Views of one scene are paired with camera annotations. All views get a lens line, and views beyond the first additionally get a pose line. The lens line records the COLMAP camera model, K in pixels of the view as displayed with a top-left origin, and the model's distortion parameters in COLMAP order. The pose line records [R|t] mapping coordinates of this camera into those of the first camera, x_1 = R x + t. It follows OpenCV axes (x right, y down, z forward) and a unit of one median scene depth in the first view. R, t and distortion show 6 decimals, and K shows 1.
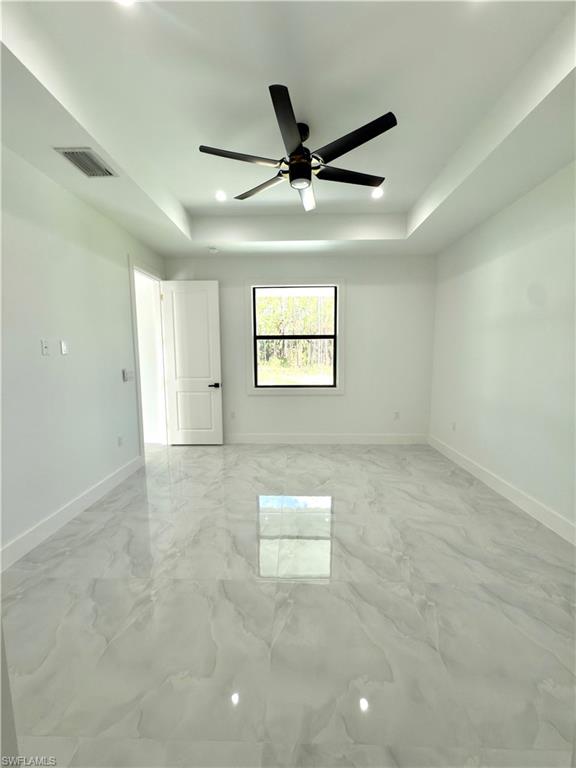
lens RADIAL K [[302.7, 0, 284.5], [0, 302.7, 385.0], [0, 0, 1]] dist [-0.002891, -0.000700]
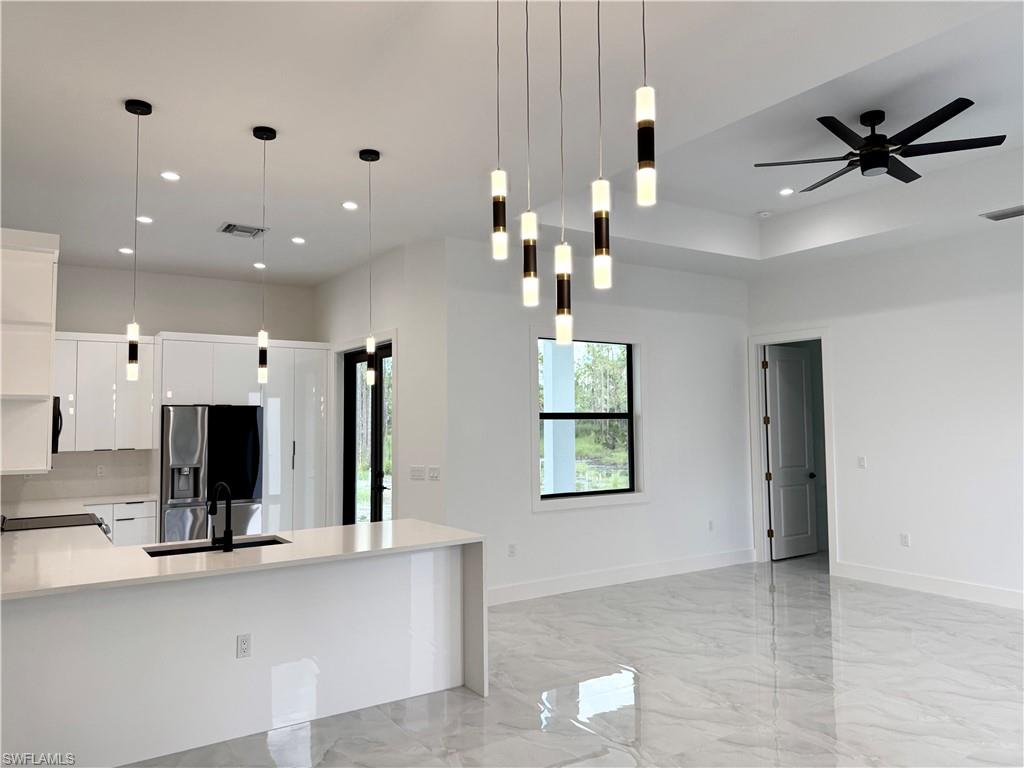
lens RADIAL K [[722.9, 0, 512.0], [0, 722.9, 384.0], [0, 0, 1]] dist [0.121790, -0.166204]
pose [[0.816245, 0.024806, 0.577173, -0.986827], [0.079704, 0.984688, -0.155039, 0.001704], [-0.572181, 0.172553, 0.801769, -0.161758]]
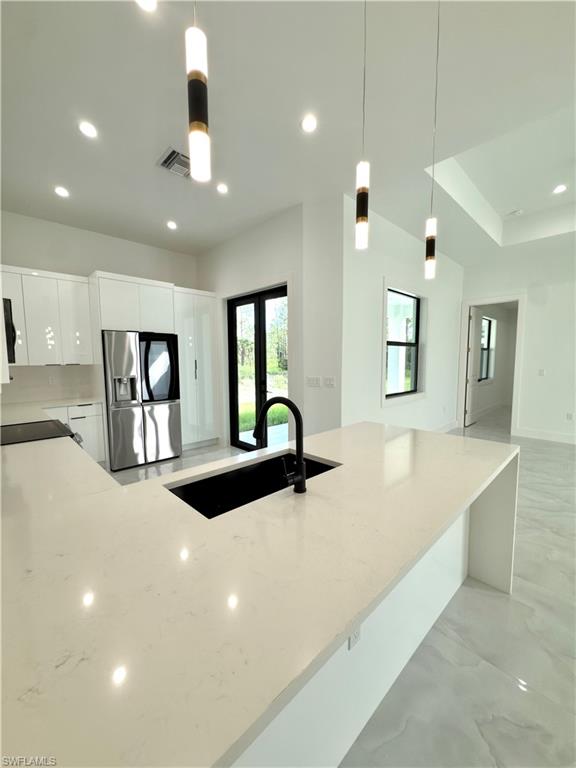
lens RADIAL K [[302.7, 0, 284.5], [0, 302.7, 385.0], [0, 0, 1]] dist [-0.002891, -0.000700]
pose [[0.696362, -0.061832, 0.715023, -0.941276], [0.092969, 0.995659, -0.004443, -0.055082], [-0.711644, 0.069569, 0.699087, 0.589272]]
